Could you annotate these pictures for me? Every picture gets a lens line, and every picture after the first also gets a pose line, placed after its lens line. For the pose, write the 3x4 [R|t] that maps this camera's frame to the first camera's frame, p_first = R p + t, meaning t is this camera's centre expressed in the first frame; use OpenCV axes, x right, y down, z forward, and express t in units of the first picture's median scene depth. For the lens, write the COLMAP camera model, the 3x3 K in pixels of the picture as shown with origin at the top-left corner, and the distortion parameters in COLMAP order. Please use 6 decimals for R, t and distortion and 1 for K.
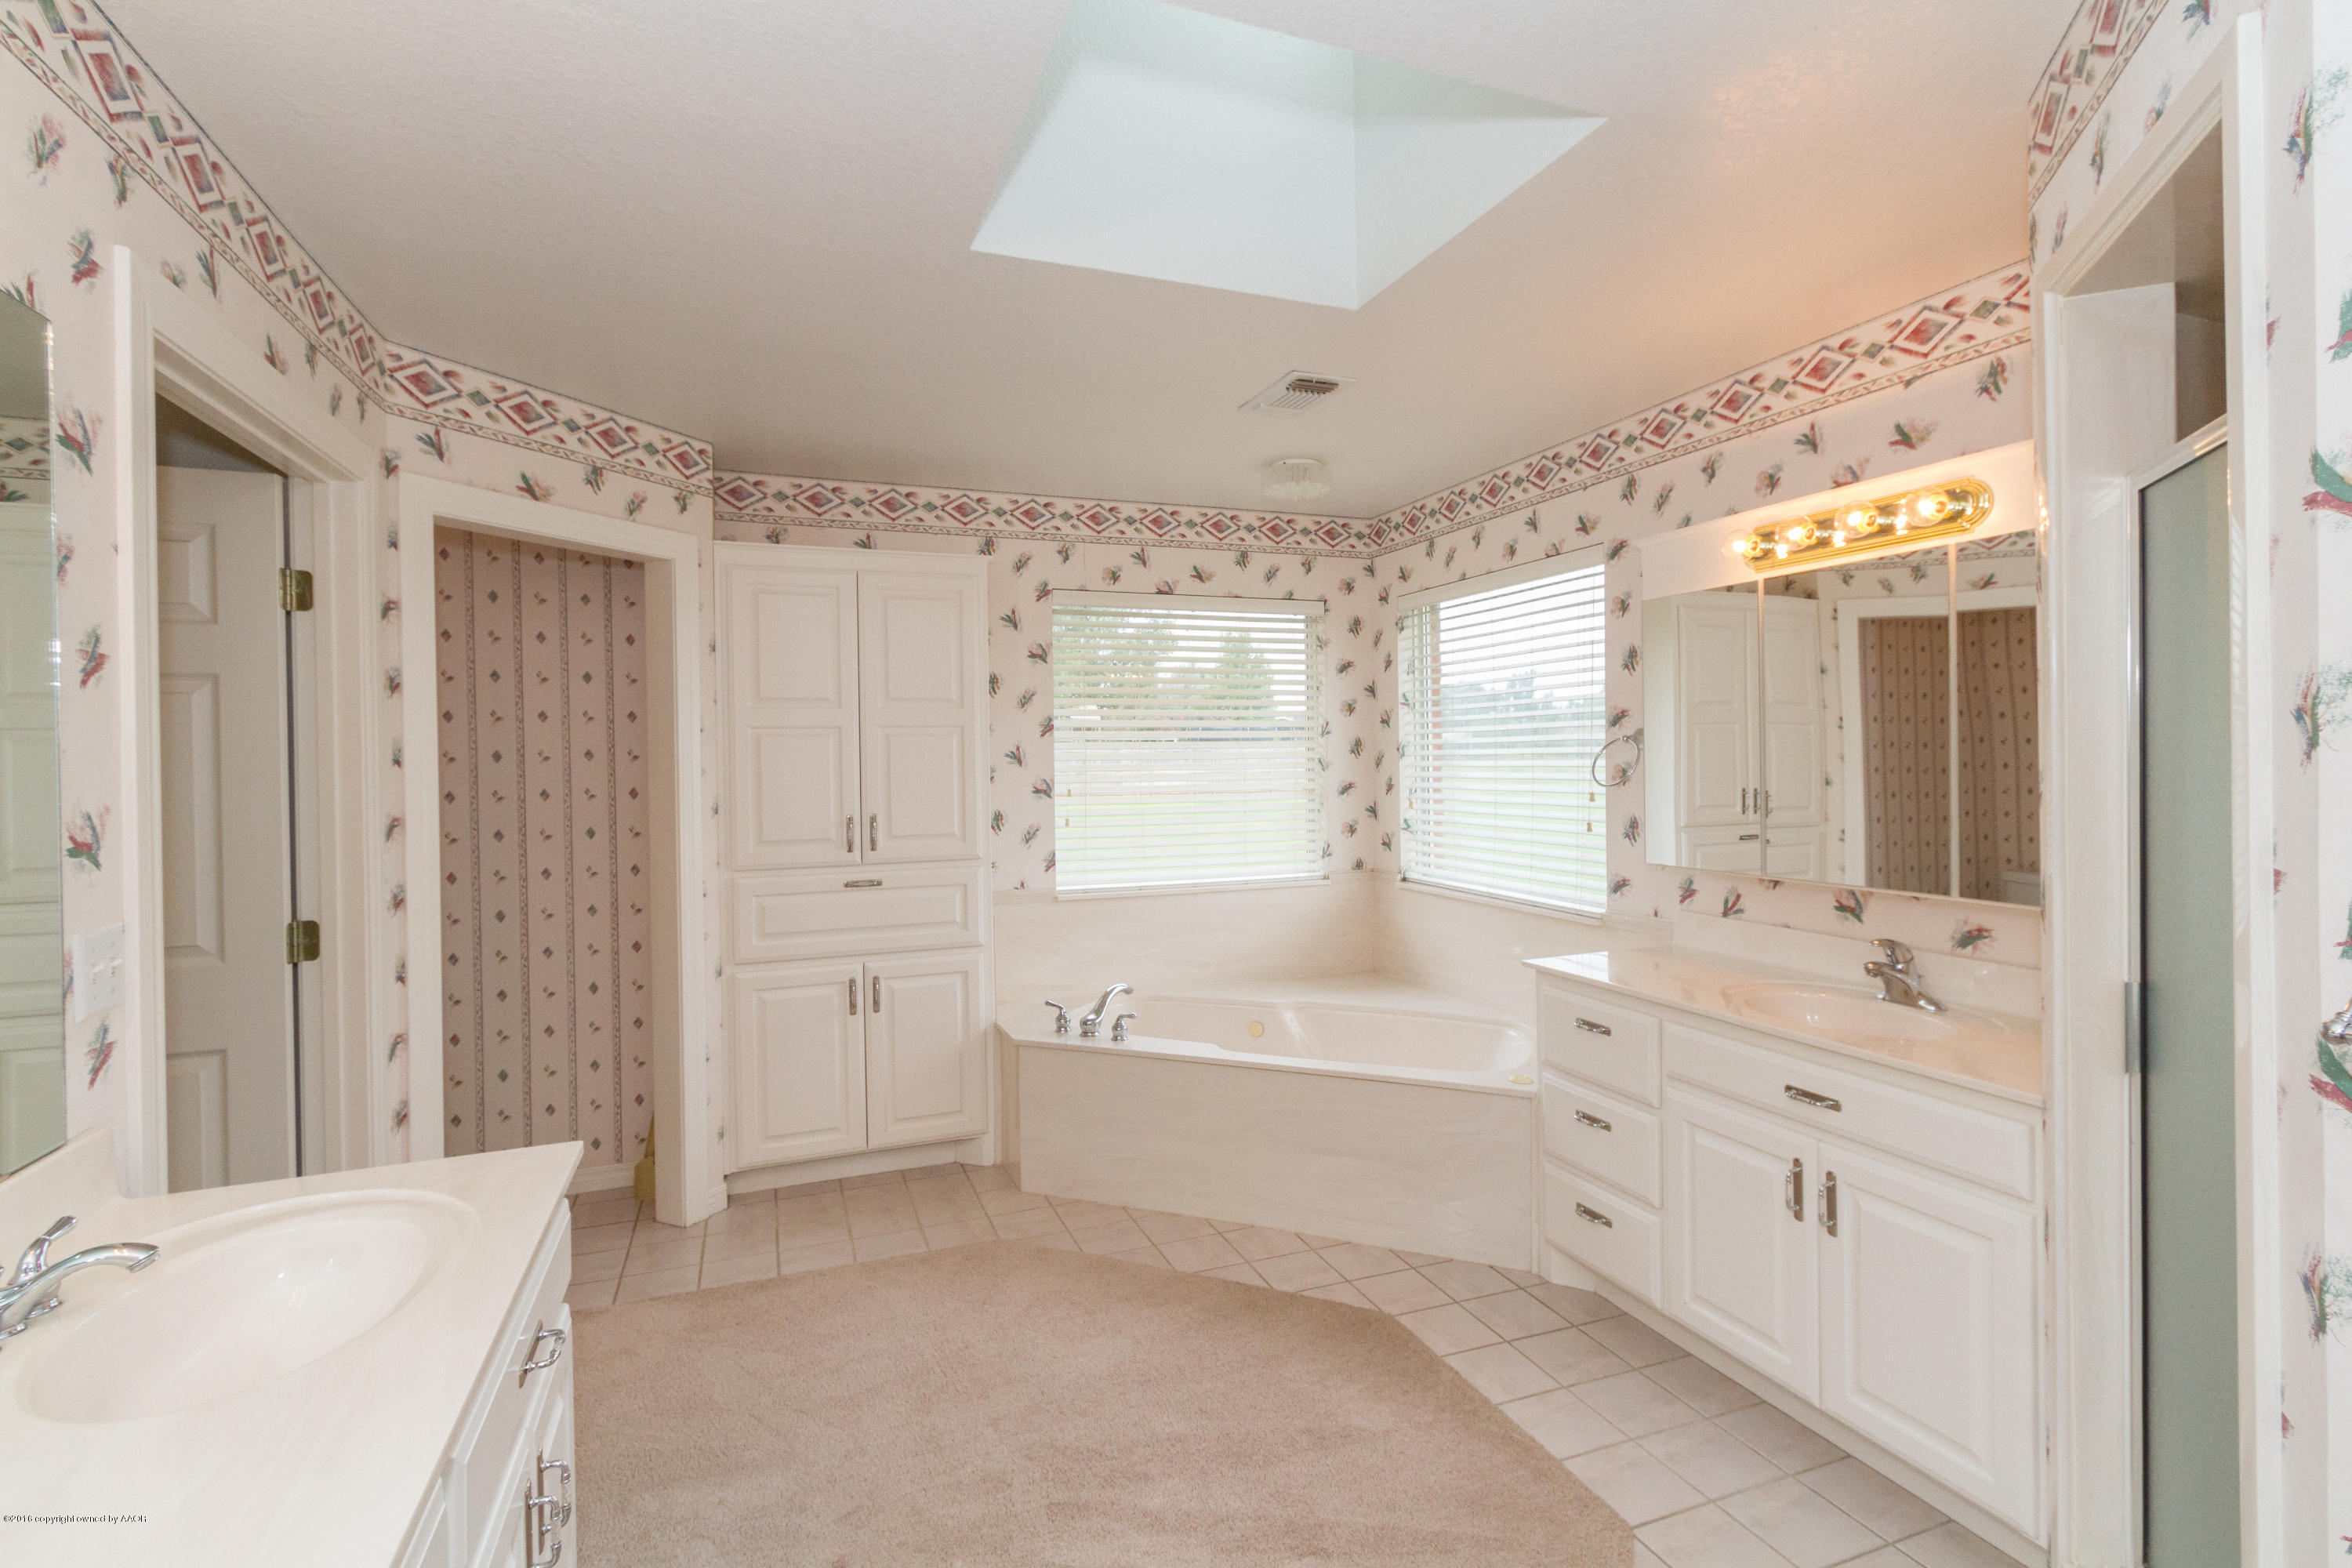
lens RADIAL K [[1108.0, 0, 1175.3], [0, 1108.0, 769.1], [0, 0, 1]] dist [-0.000472, -0.000054]
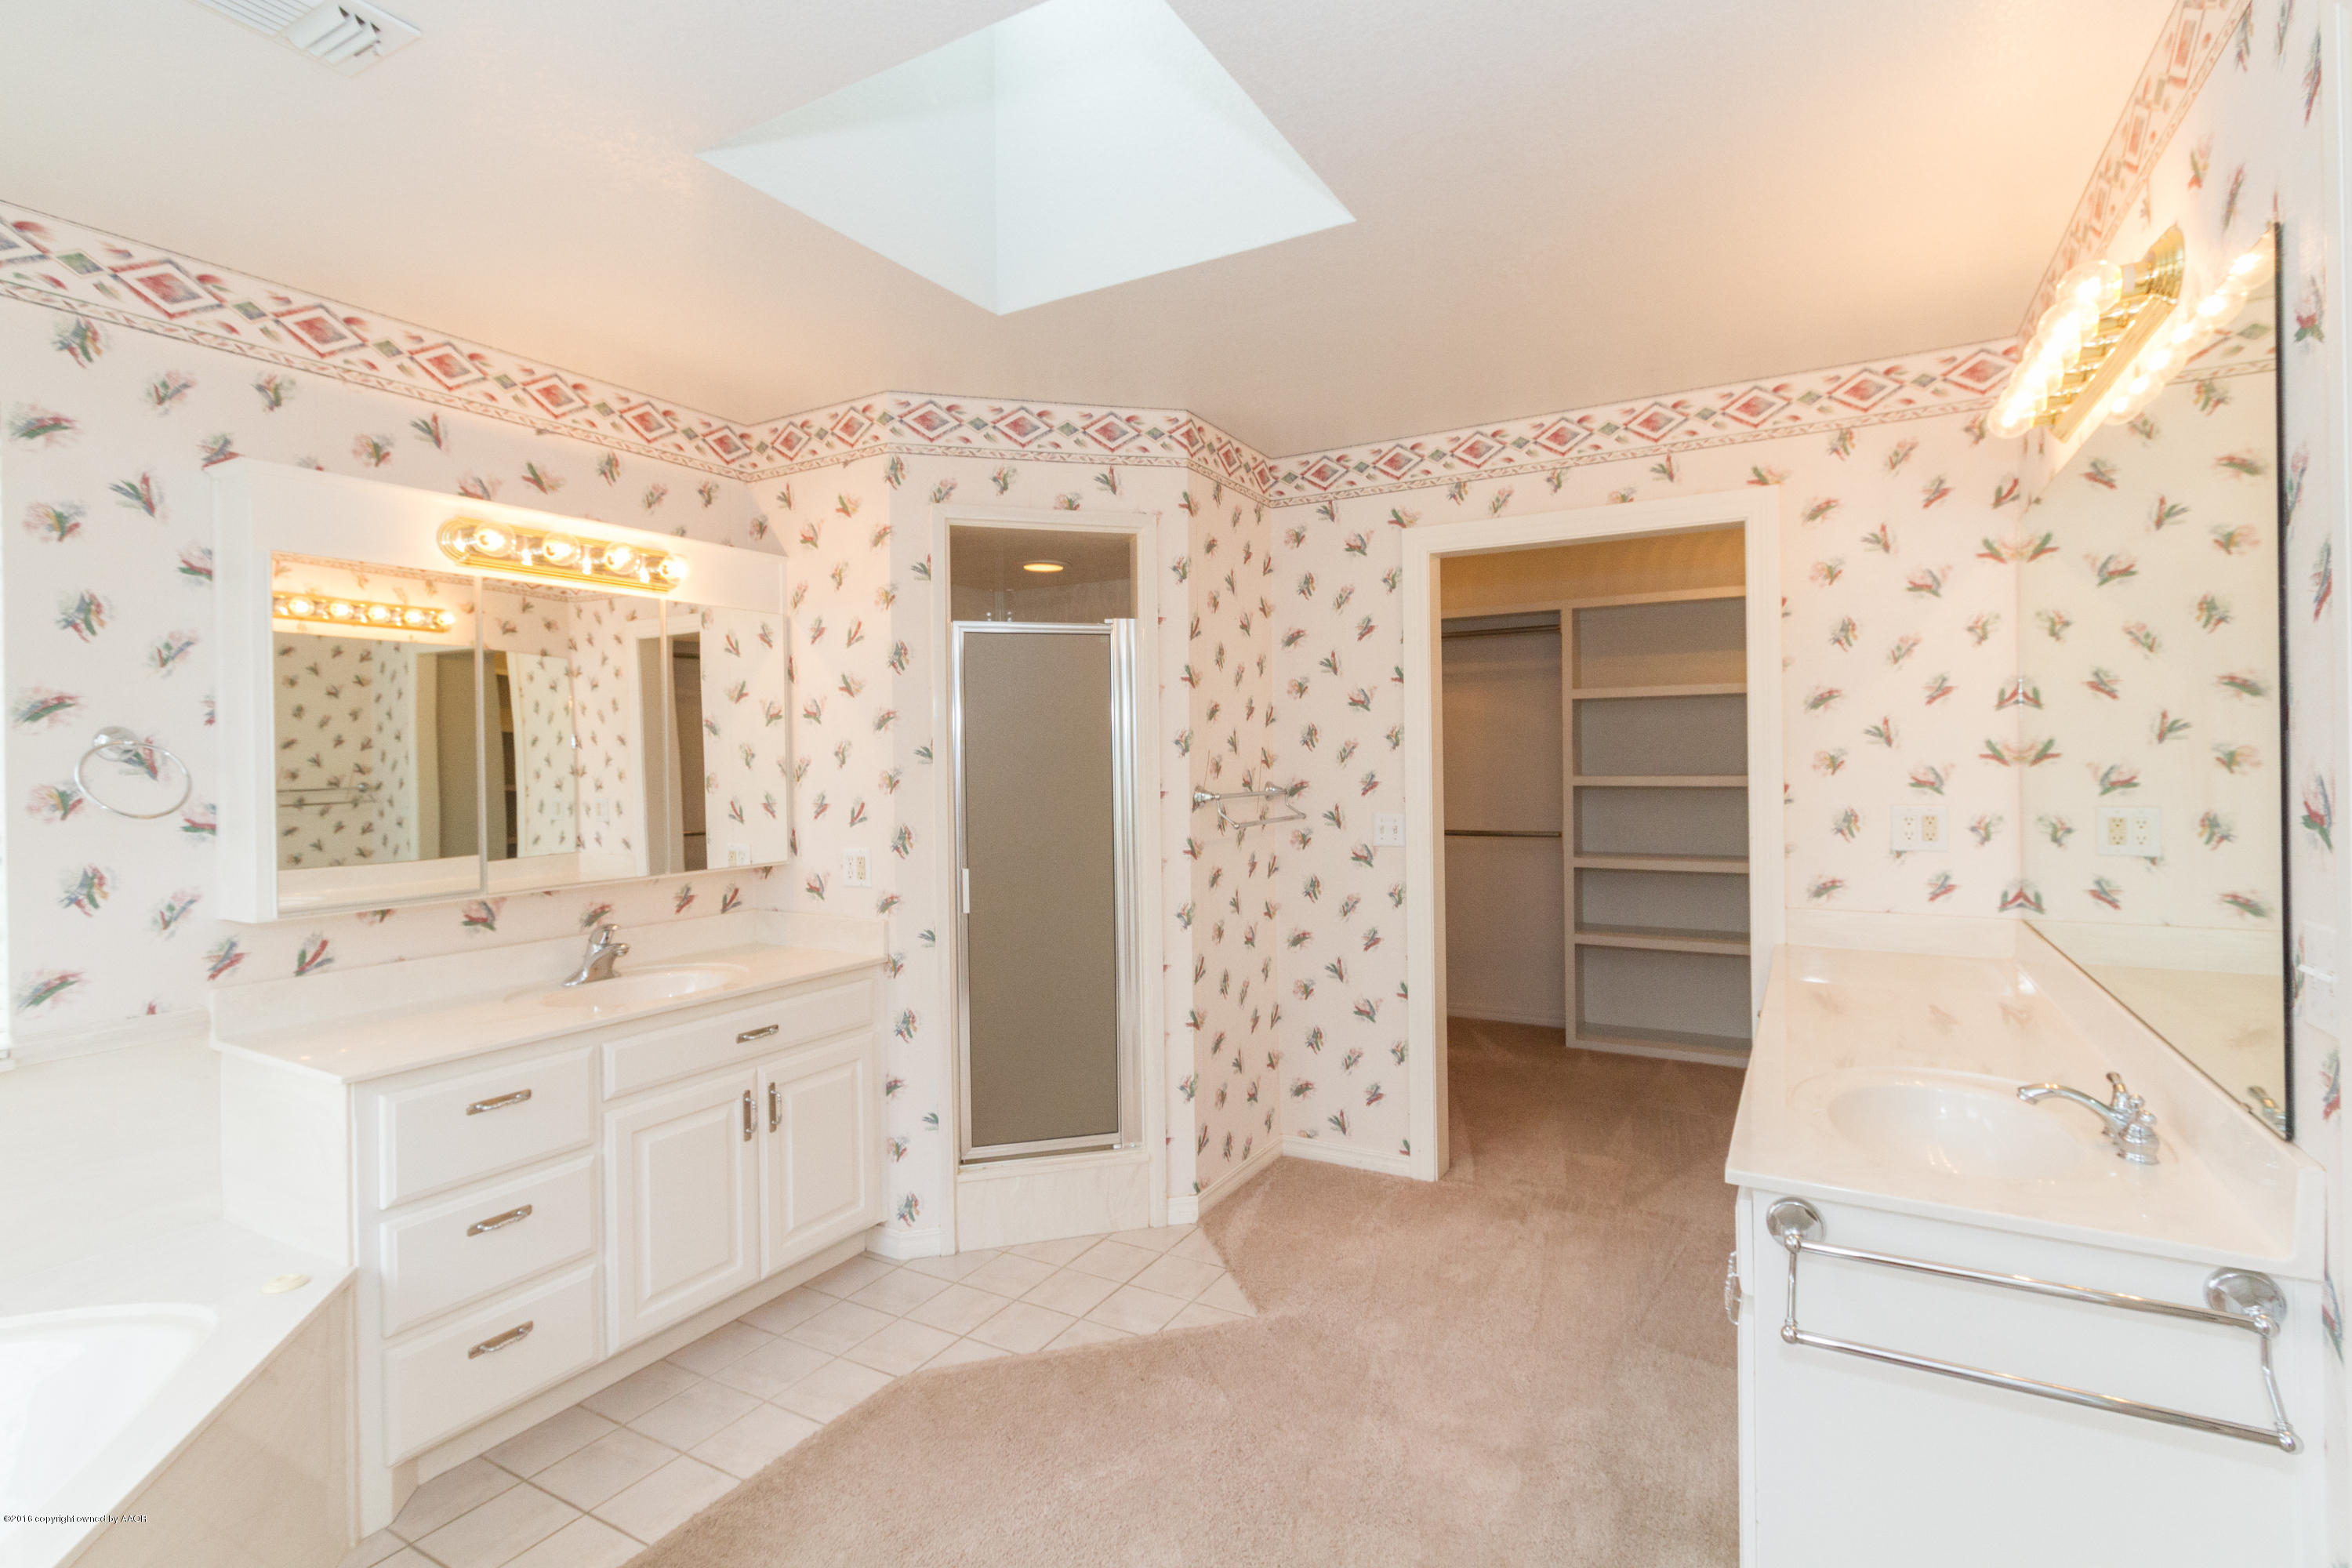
lens RADIAL K [[1108.0, 0, 1173.7], [0, 1108.0, 770.6], [0, 0, 1]] dist [-0.000472, -0.000054]
pose [[-0.635435, 0.006805, 0.772124, -0.560438], [0.027385, 0.999531, 0.013728, -0.005342], [-0.771668, 0.029868, -0.635323, 1.144066]]
